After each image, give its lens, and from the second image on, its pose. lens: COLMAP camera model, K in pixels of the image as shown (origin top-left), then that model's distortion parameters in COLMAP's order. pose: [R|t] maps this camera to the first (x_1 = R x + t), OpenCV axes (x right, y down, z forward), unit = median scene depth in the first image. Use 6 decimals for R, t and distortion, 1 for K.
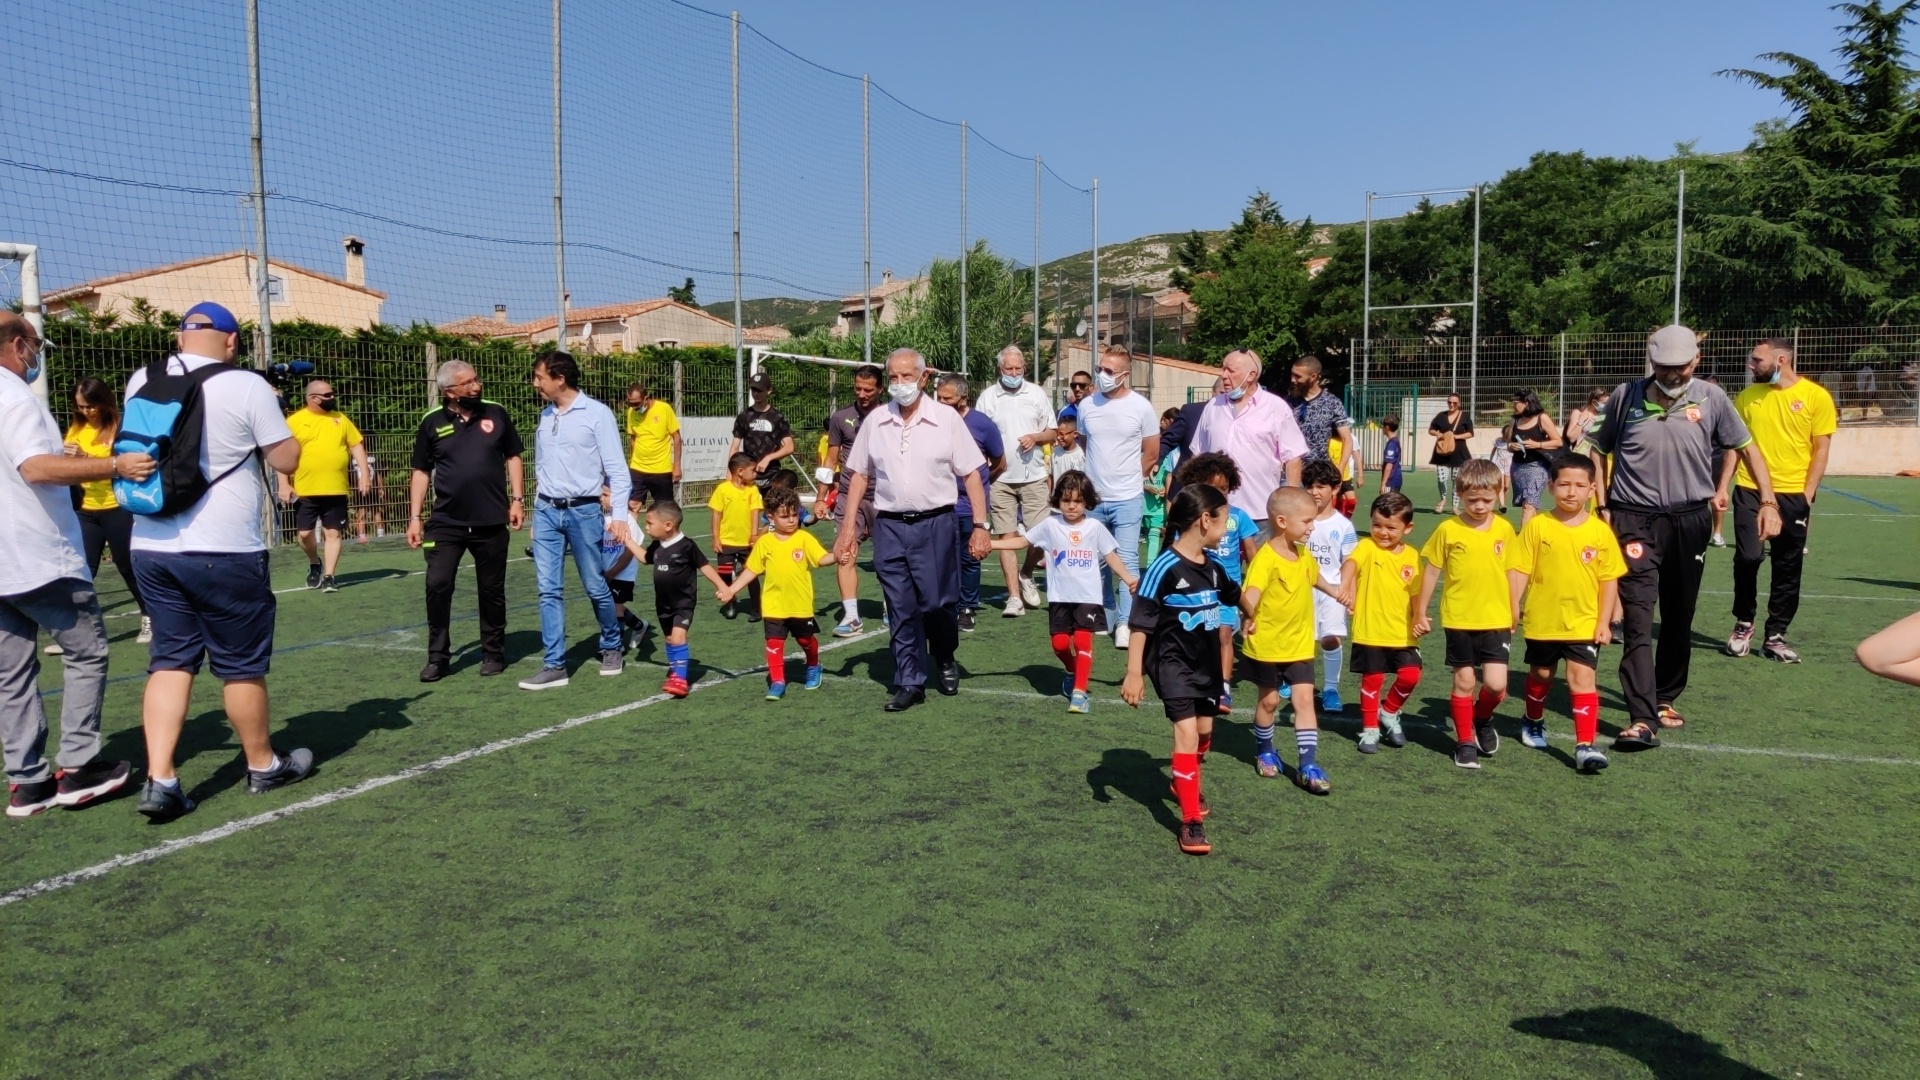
lens RADIAL K [[1528.4, 0, 955.8], [0, 1528.4, 557.3], [0, 0, 1]] dist [0.001967, -0.005910]
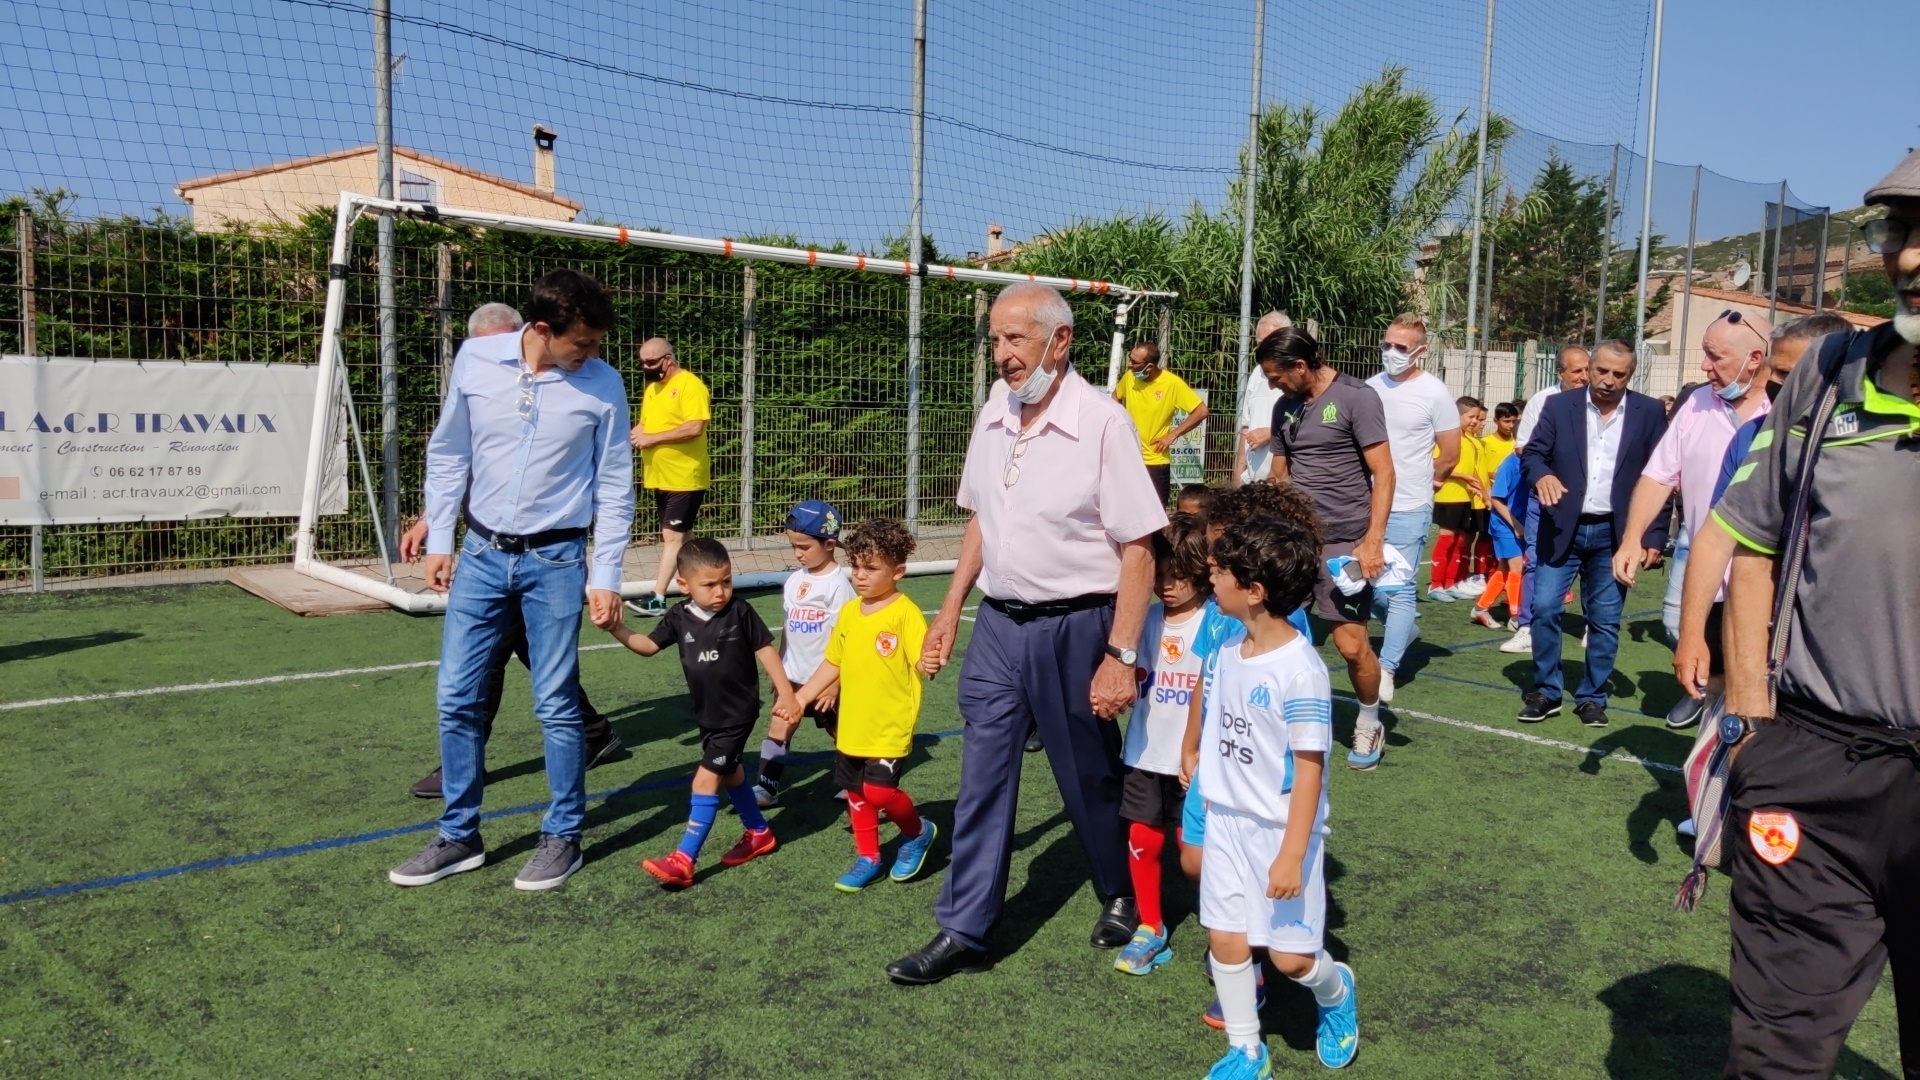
lens RADIAL K [[1498.6, 0, 984.6], [0, 1498.6, 536.9], [0, 0, 1]] dist [0.056146, -0.004228]
pose [[0.911919, 0.071334, -0.404123, 0.081595], [-0.068222, 0.997425, 0.022117, -0.032183], [0.404660, 0.007401, 0.914437, 0.331241]]
